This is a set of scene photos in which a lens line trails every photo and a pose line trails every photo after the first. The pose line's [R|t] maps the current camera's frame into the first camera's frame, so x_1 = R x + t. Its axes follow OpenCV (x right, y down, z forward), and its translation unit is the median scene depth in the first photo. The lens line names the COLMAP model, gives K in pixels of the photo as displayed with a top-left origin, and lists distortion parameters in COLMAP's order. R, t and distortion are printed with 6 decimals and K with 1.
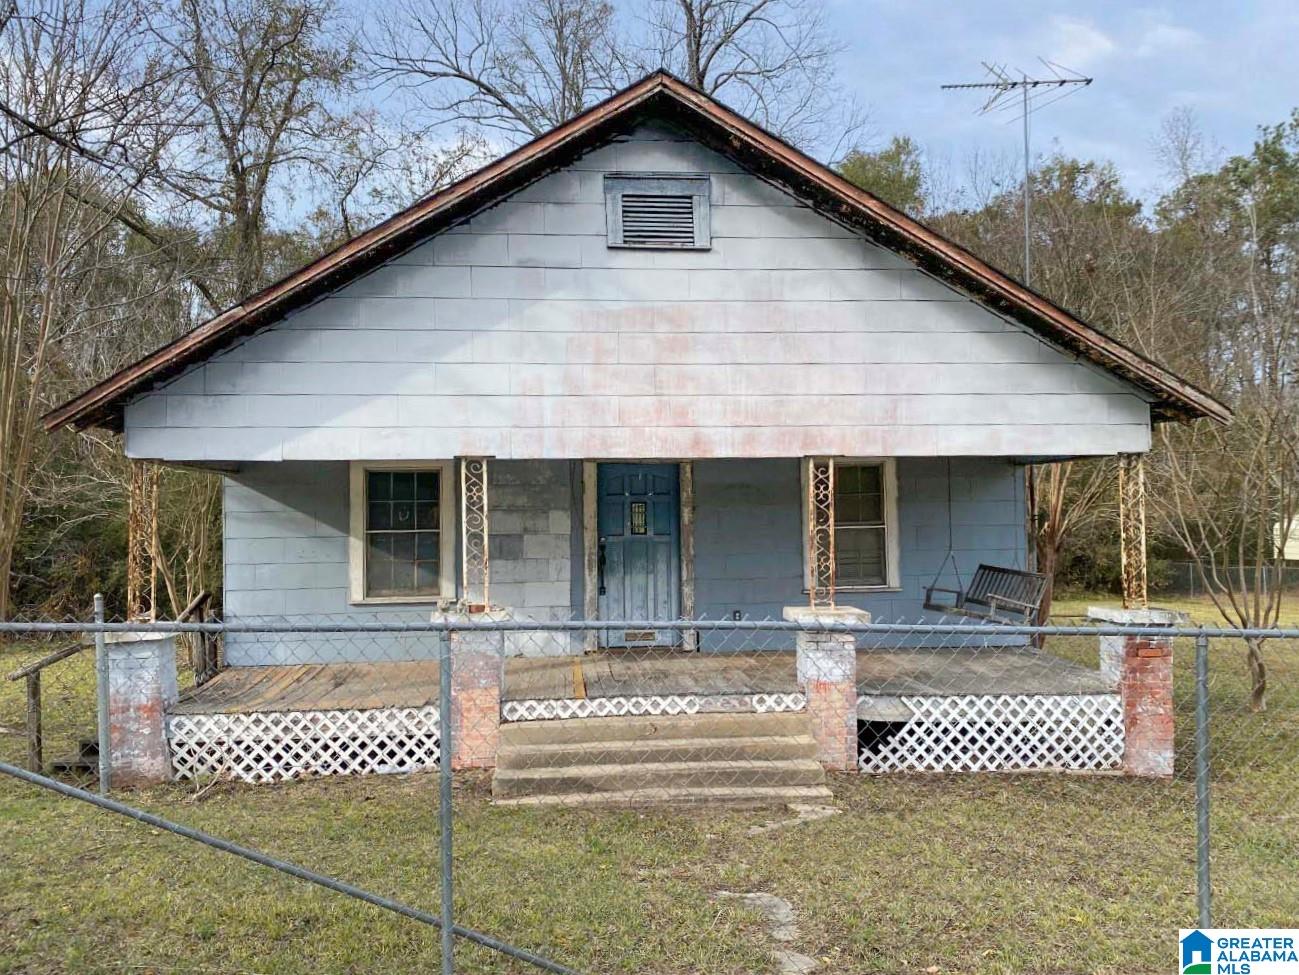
lens RADIAL K [[1029.9, 0, 709.7], [0, 1029.9, 486.9], [0, 0, 1]] dist [0.070518, -0.138005]
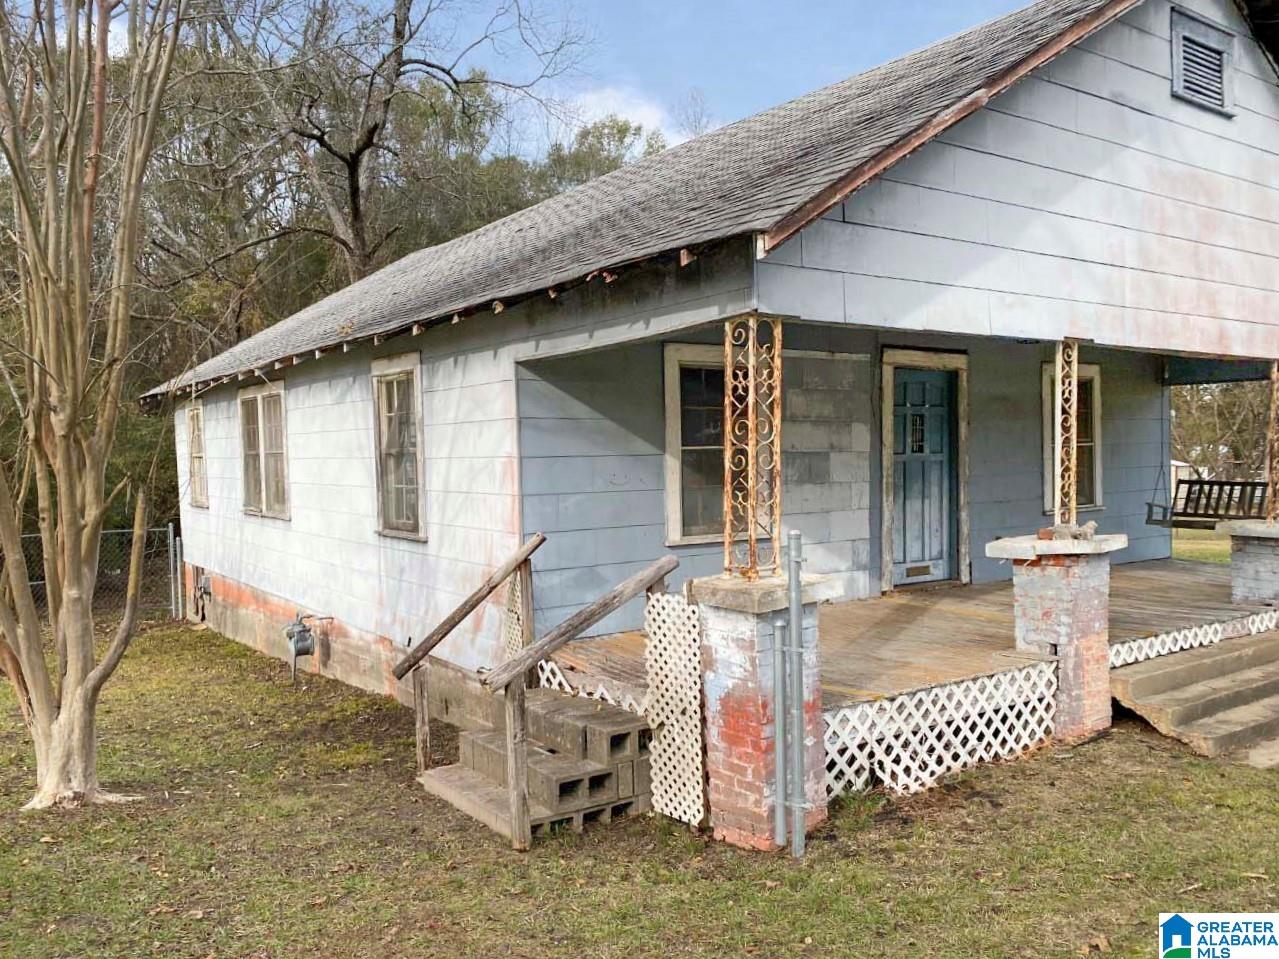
lens RADIAL K [[1014.1, 0, 698.7], [0, 1014.1, 478.9], [0, 0, 1]] dist [0.070518, -0.138005]
pose [[0.878379, -0.017363, 0.477650, -0.673523], [-0.002666, 0.999146, 0.041222, 0.035828], [-0.477958, -0.037482, 0.877583, 0.364893]]
